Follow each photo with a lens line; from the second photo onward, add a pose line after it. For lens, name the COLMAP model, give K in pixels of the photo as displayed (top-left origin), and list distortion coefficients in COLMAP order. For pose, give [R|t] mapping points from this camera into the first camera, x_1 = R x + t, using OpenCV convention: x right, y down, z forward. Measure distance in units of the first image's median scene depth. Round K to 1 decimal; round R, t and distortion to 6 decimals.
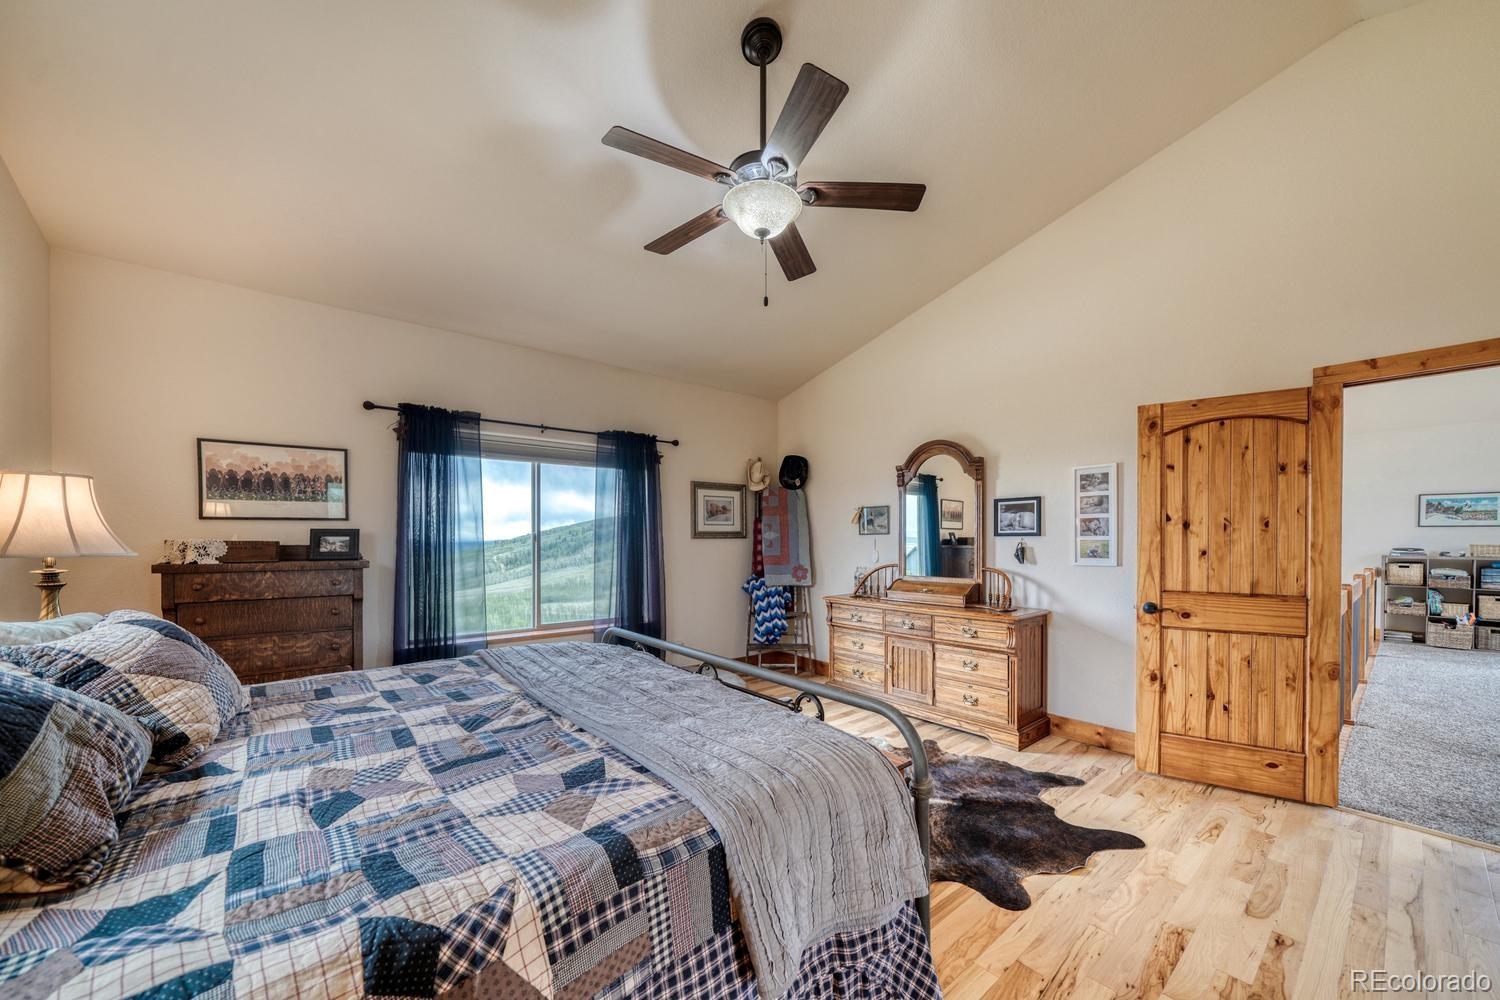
lens RADIAL K [[541.1, 0, 743.8], [0, 541.1, 542.9], [0, 0, 1]] dist [-0.001232, -0.000109]
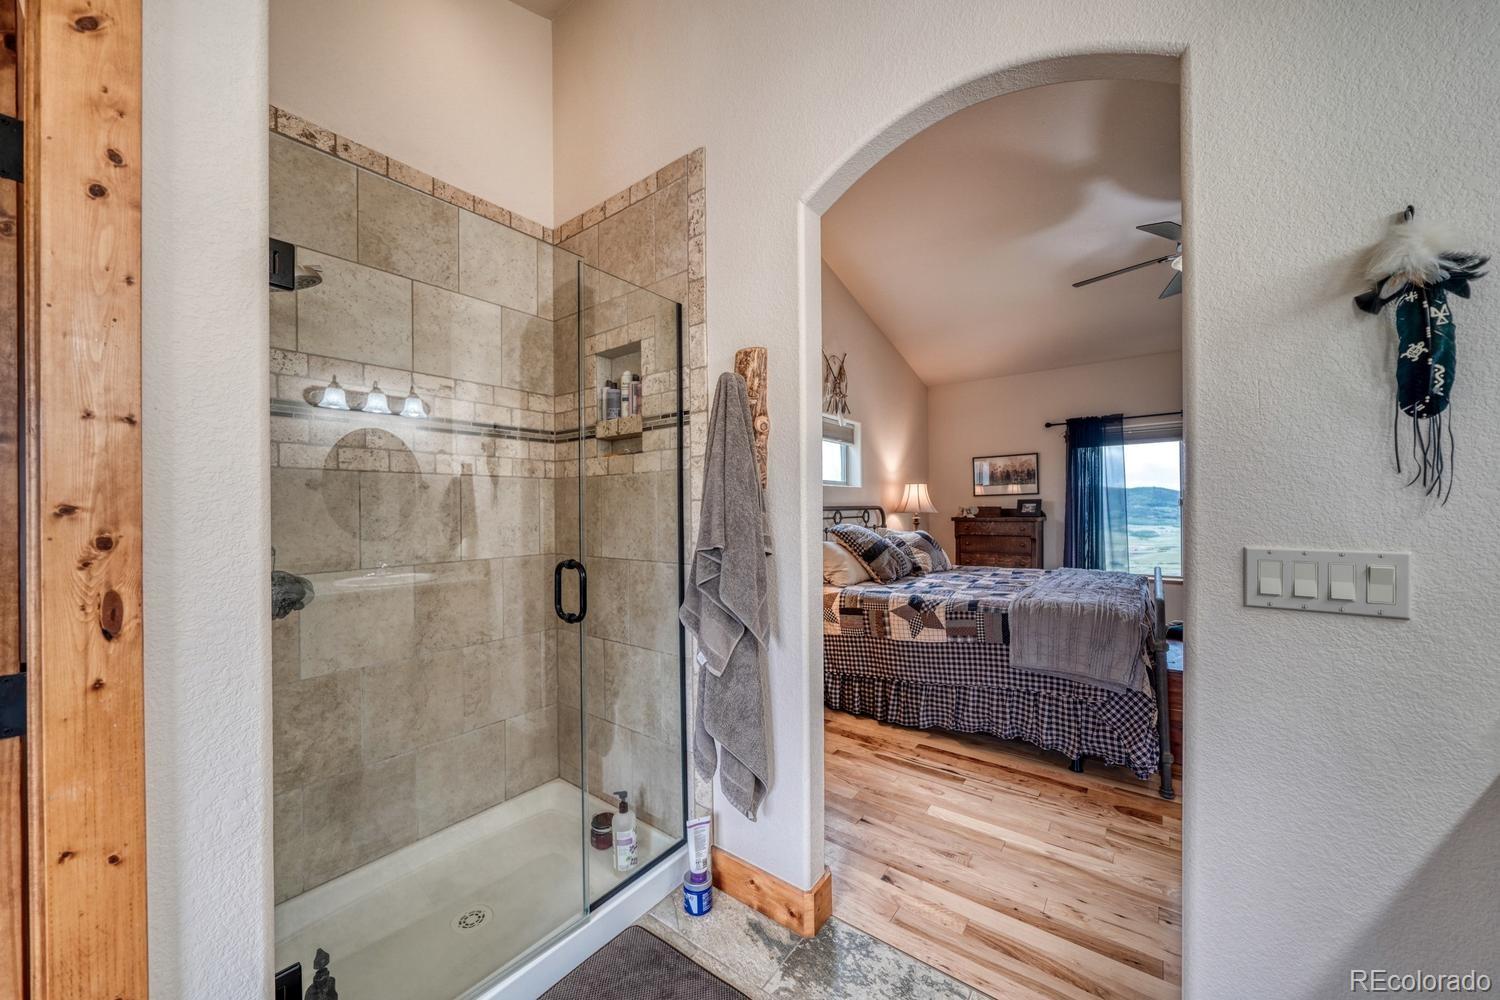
lens RADIAL K [[548.9, 0, 750.0], [0, 548.9, 500.0], [0, 0, 1]] dist [0.049978, -0.000006]
pose [[0.234822, -0.017789, -0.971876, 0.826406], [0.002644, 0.999841, -0.017662, 0.006150], [0.972035, 0.001578, 0.234831, -0.324848]]
